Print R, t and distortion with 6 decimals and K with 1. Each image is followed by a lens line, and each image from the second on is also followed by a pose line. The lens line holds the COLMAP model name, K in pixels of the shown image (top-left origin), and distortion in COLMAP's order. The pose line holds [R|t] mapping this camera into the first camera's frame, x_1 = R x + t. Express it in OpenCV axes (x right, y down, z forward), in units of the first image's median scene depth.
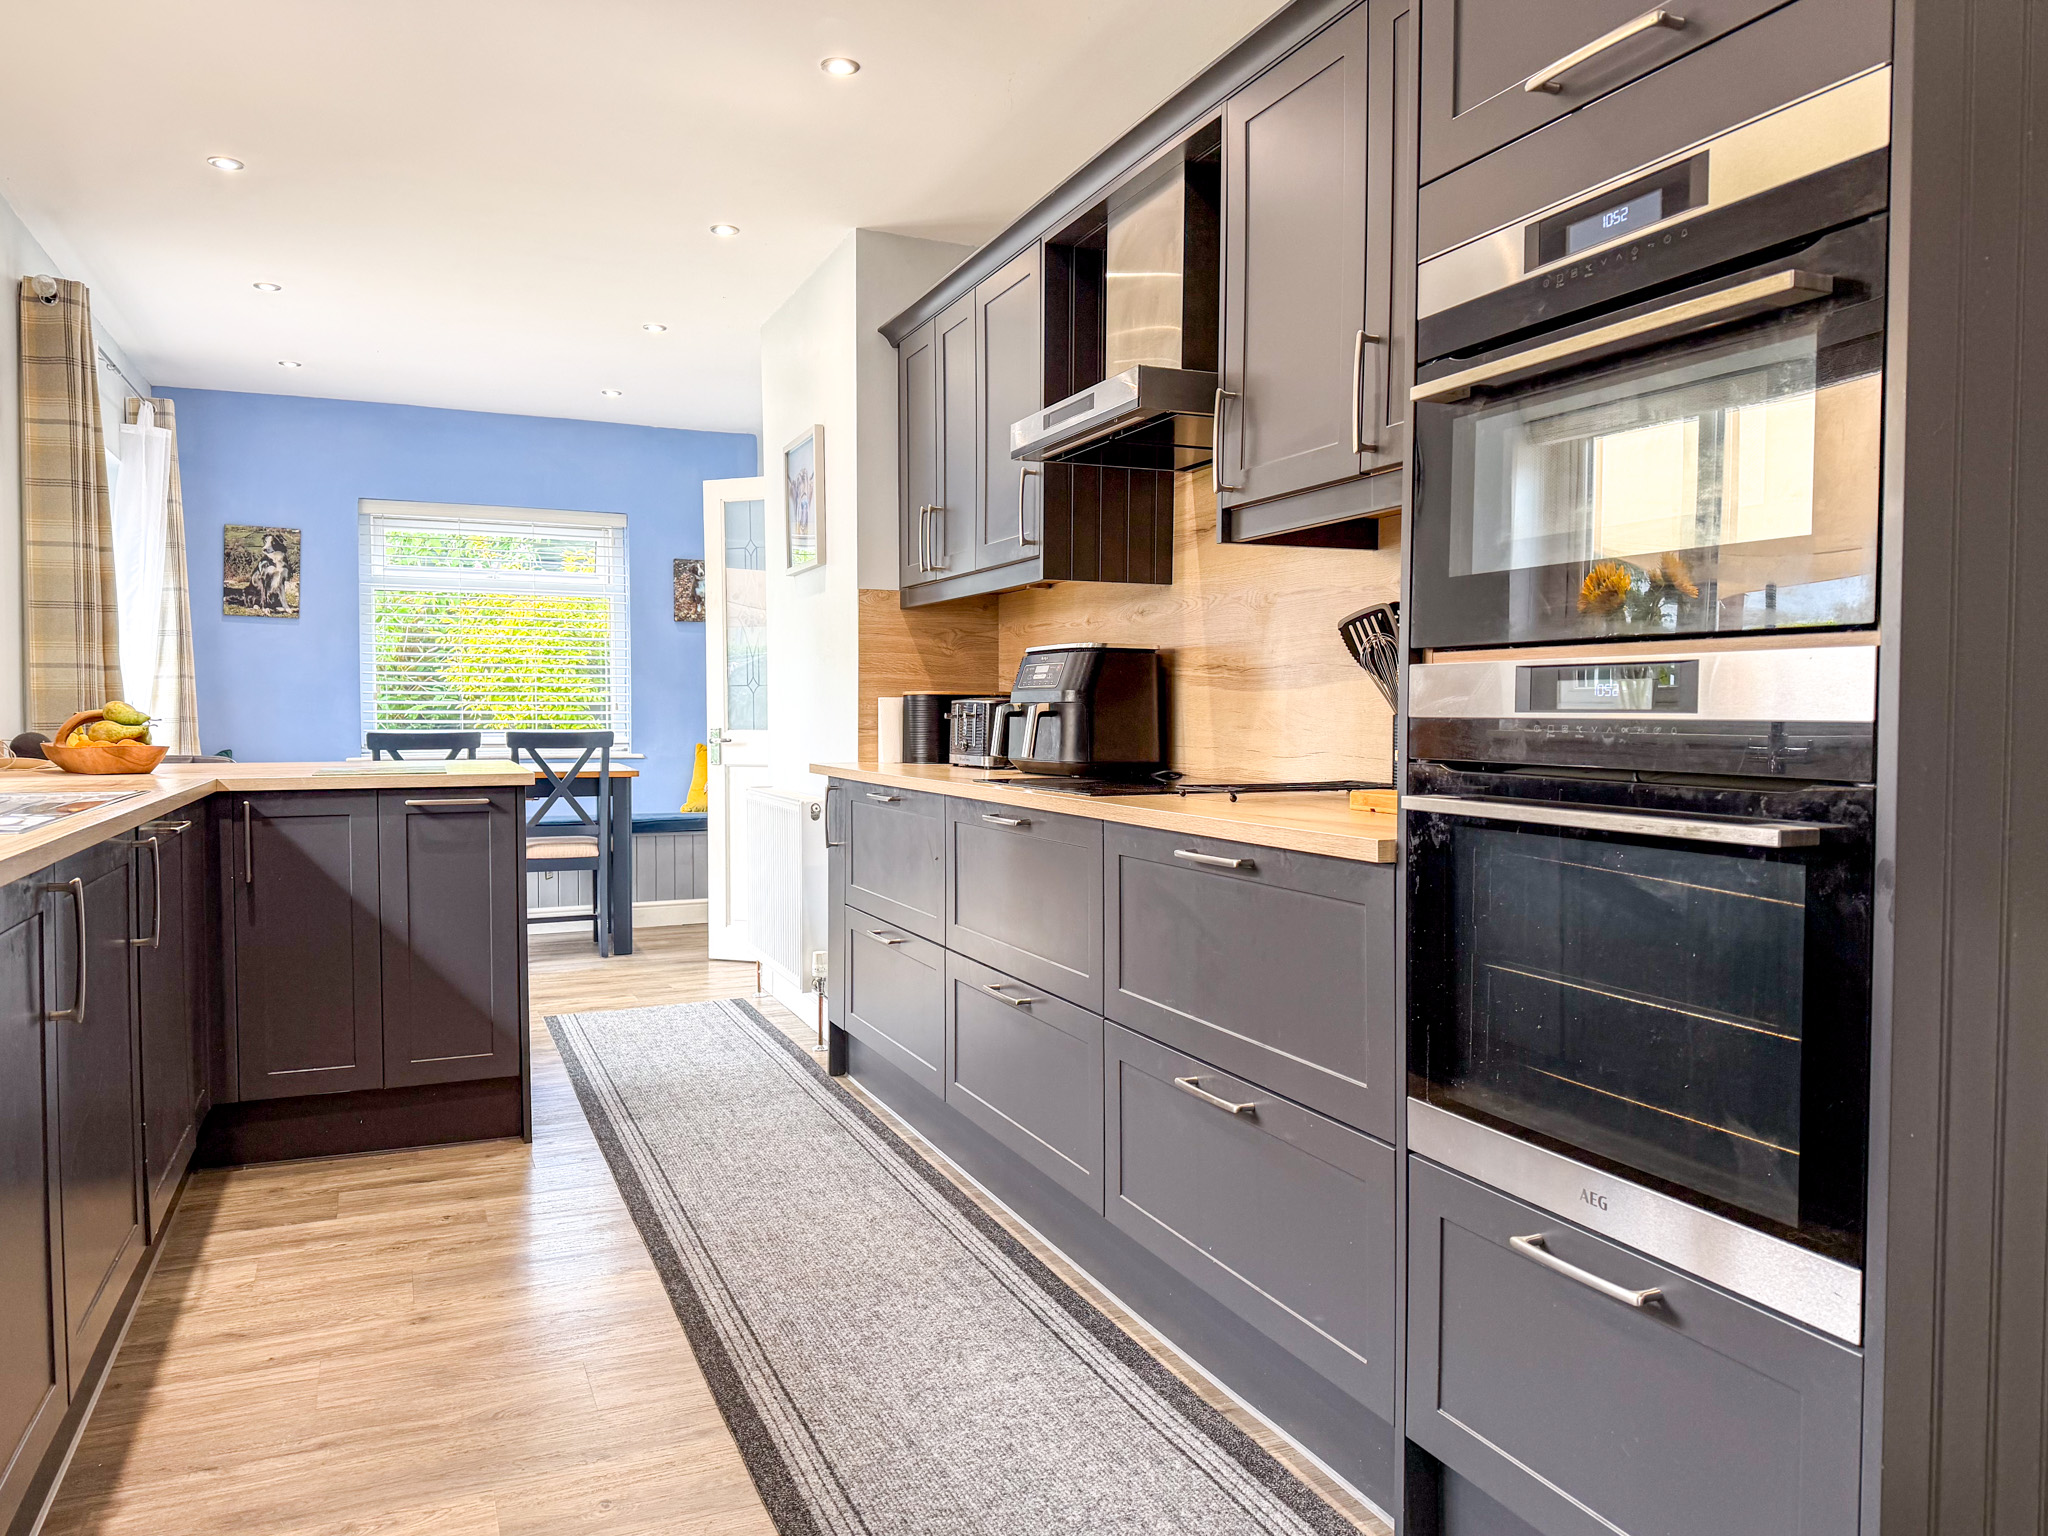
lens RADIAL K [[1465.3, 0, 1024.0], [0, 1465.3, 768.0], [0, 0, 1]] dist [0.220962, -0.218690]
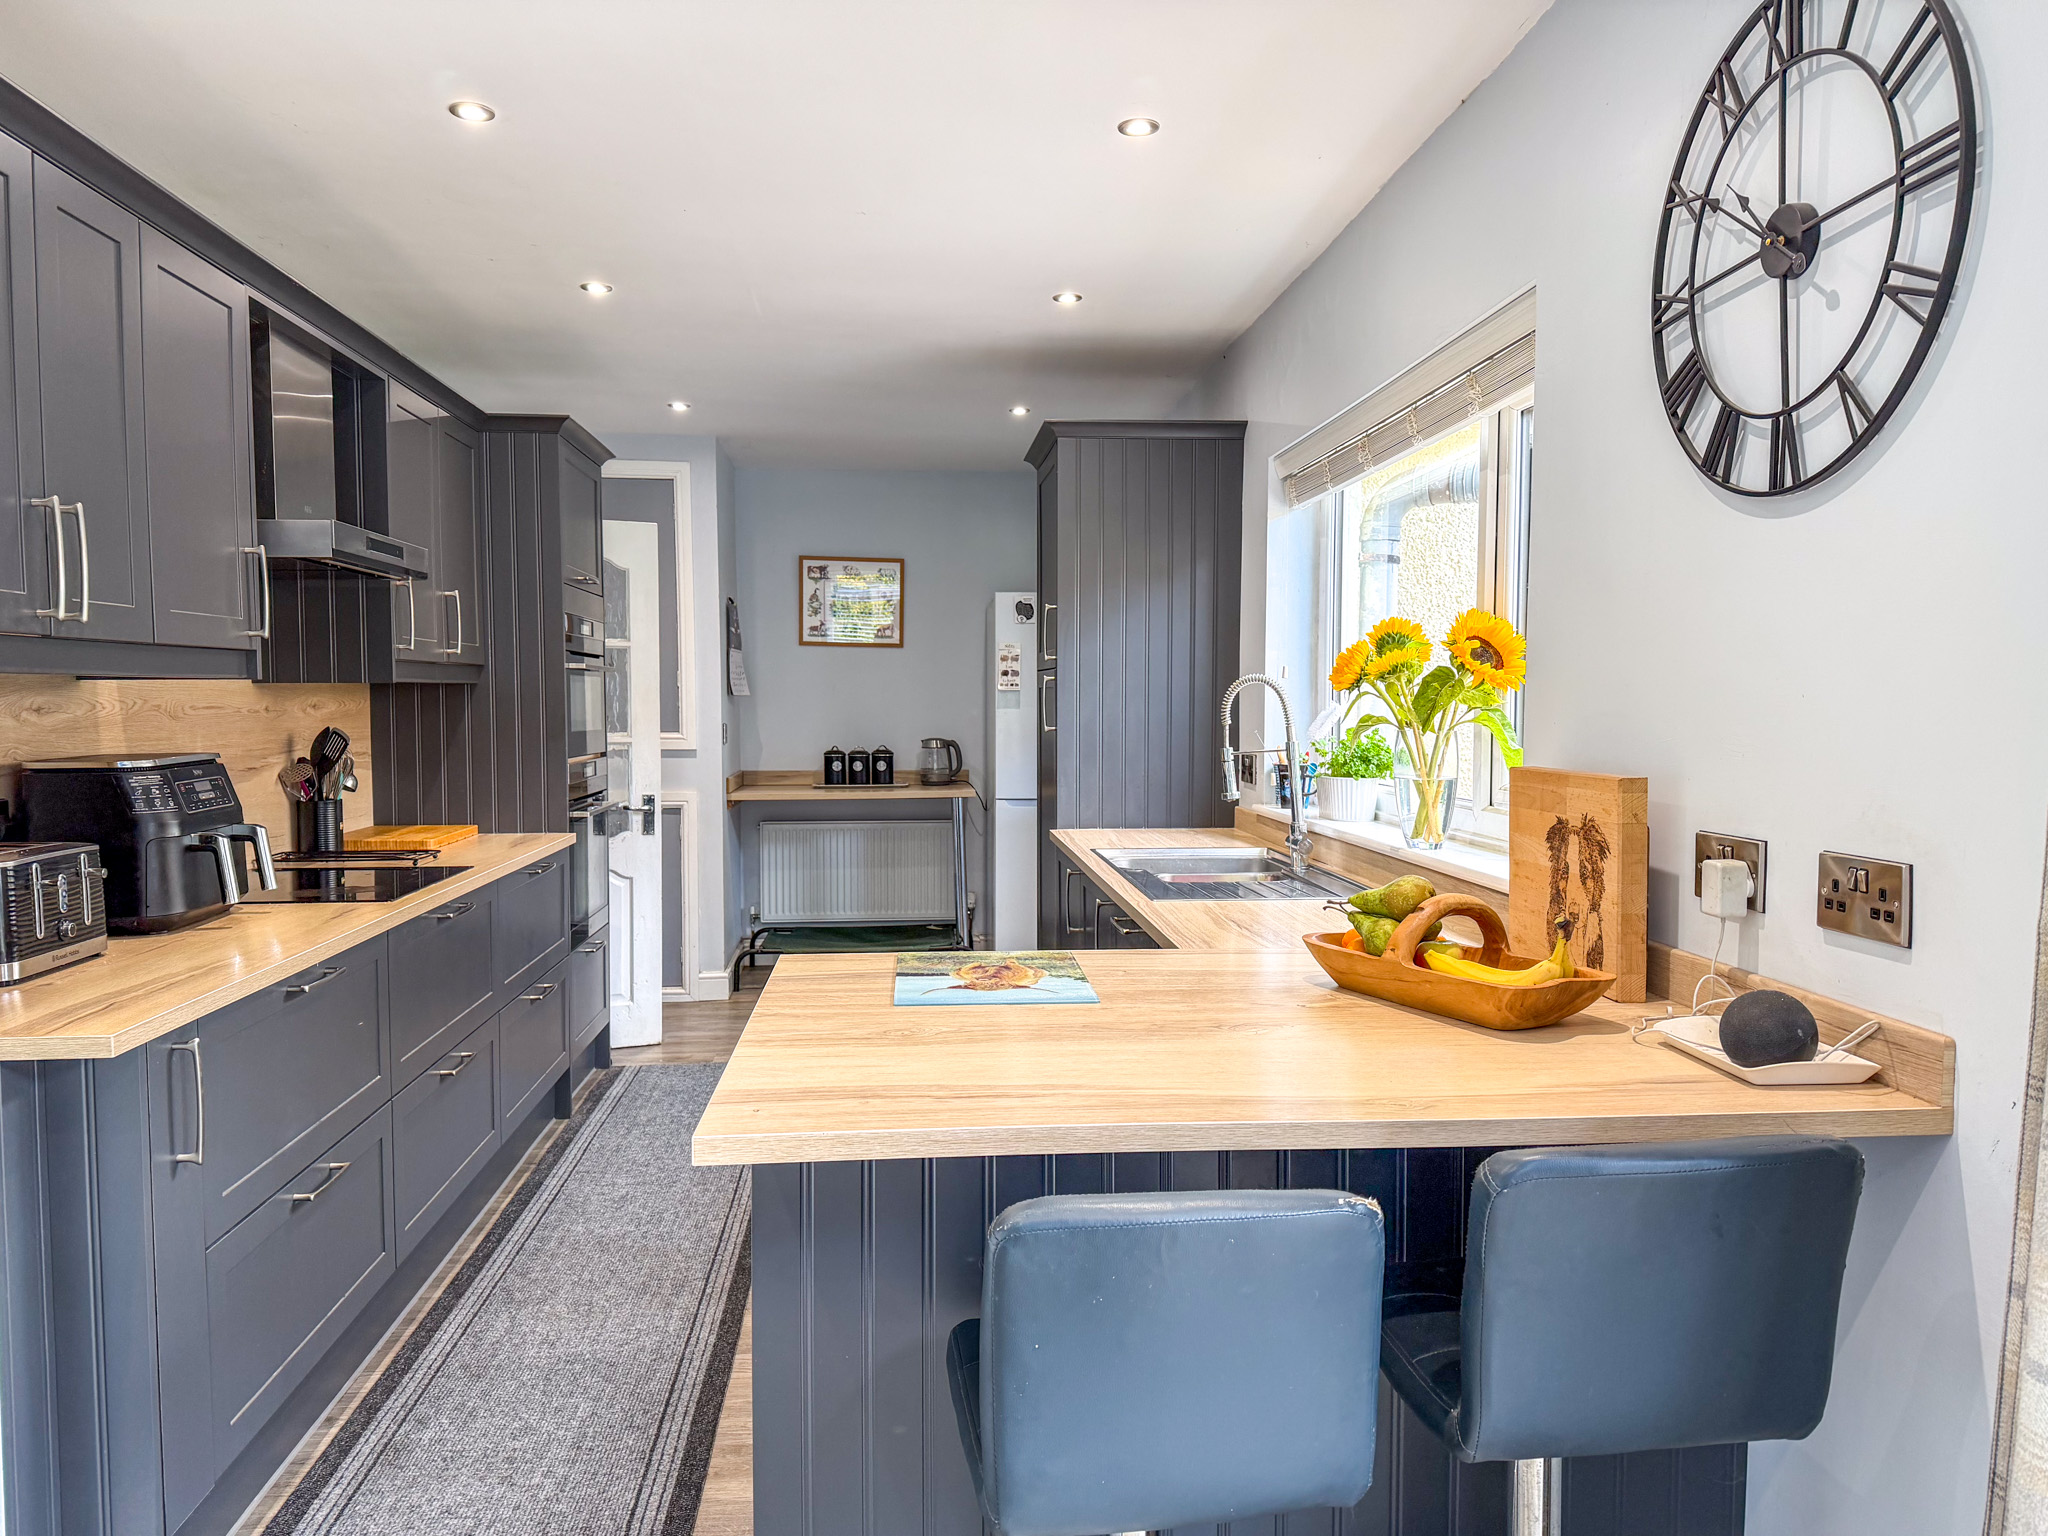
lens RADIAL K [[1465.3, 0, 1024.0], [0, 1465.3, 768.0], [0, 0, 1]] dist [0.220962, -0.218690]
pose [[-0.951972, -0.011079, 0.305984, -0.706976], [0.017238, 0.995821, 0.089688, -0.153861], [-0.305699, 0.090655, -0.947803, 1.772904]]
